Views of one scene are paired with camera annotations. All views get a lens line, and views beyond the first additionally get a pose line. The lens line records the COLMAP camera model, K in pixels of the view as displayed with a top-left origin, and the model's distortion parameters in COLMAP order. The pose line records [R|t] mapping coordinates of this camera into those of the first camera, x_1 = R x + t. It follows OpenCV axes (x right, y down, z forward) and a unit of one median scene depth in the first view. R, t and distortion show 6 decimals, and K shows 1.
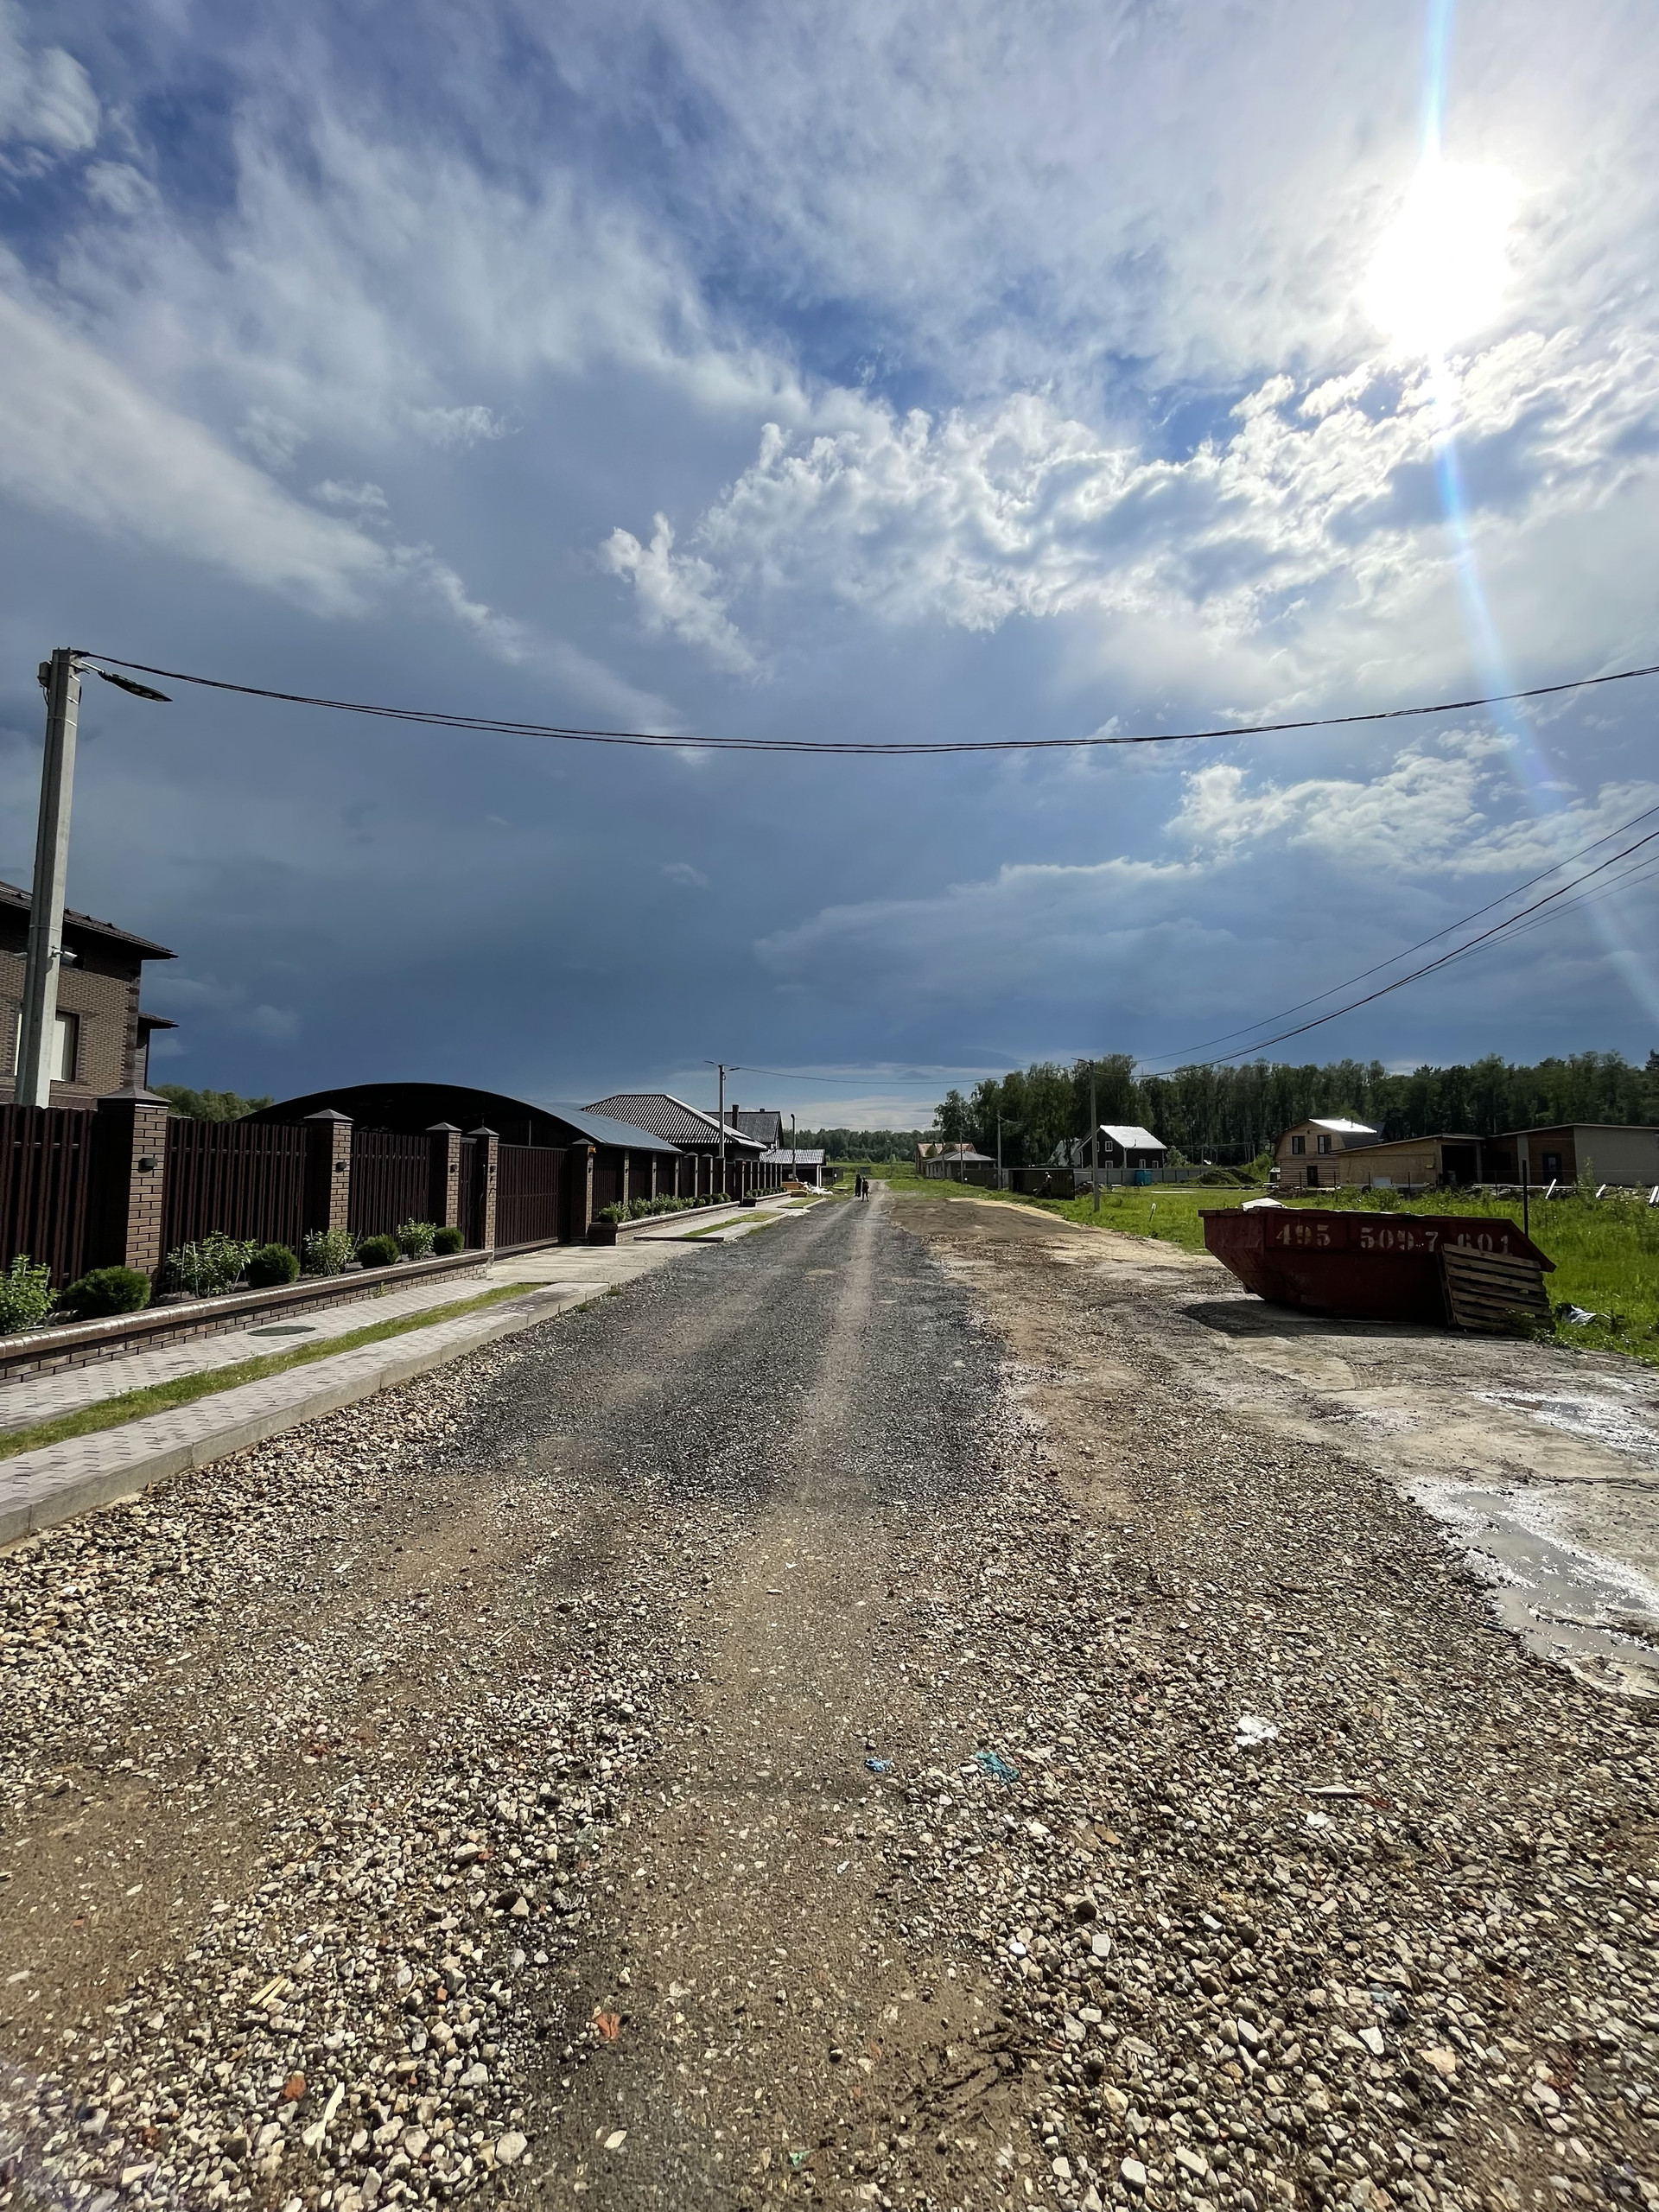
lens RADIAL K [[898.5, 0, 841.5], [0, 898.5, 1106.5], [0, 0, 1]] dist [-0.001177, -0.000276]
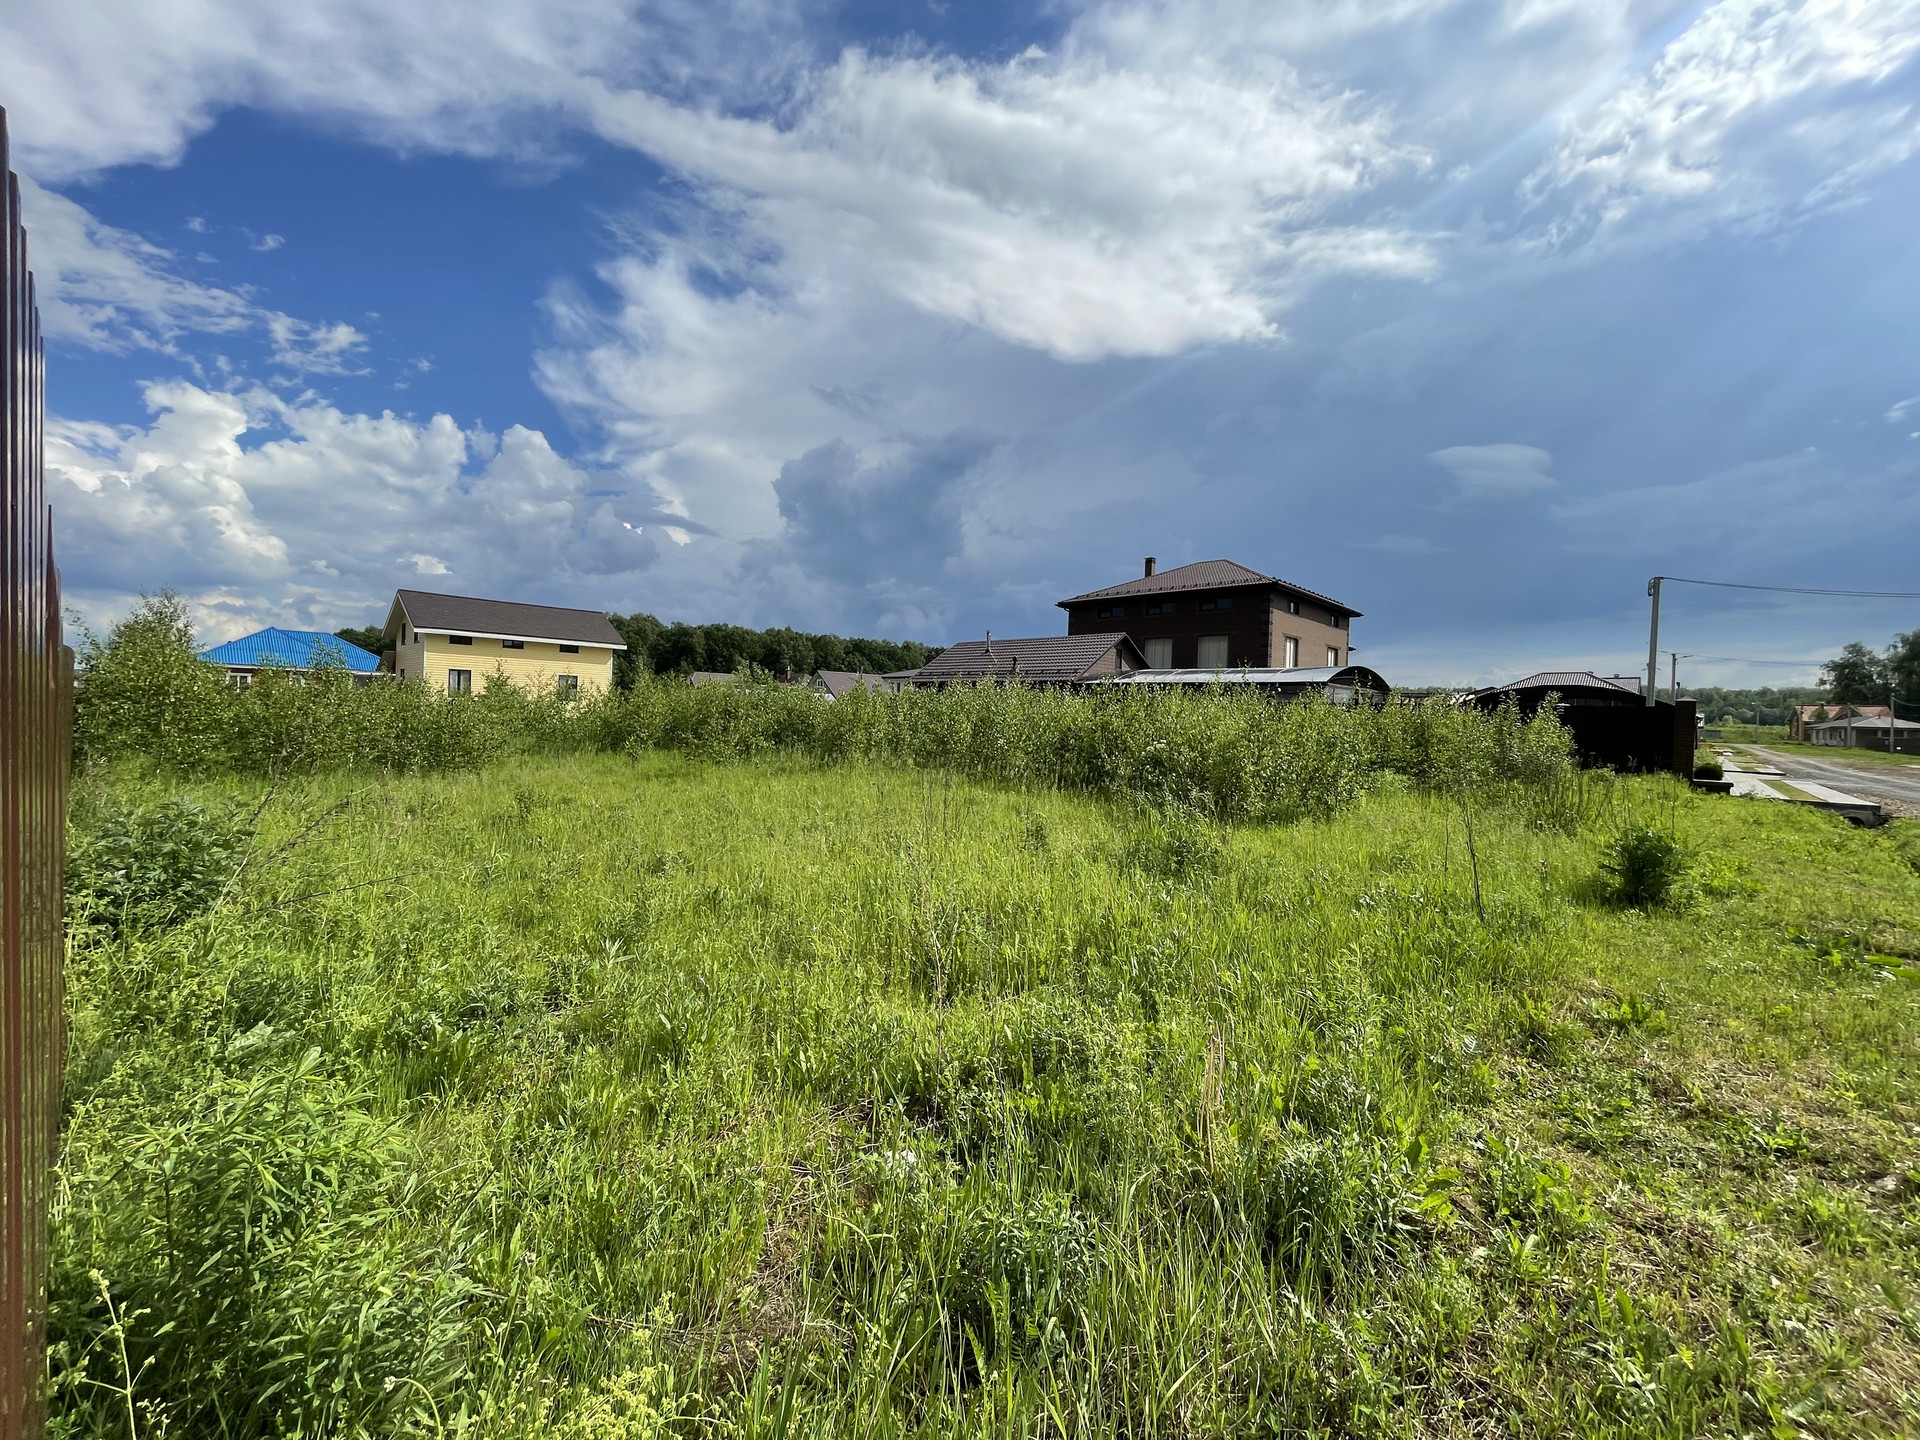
lens RADIAL K [[779.9, 0, 928.1], [0, 779.9, 732.6], [0, 0, 1]] dist [-0.001177, -0.000276]
pose [[0.748406, 0.041386, -0.661948, -0.046925], [0.016816, 0.996546, 0.081318, -0.009924], [0.663028, -0.071990, 0.745125, -0.146833]]
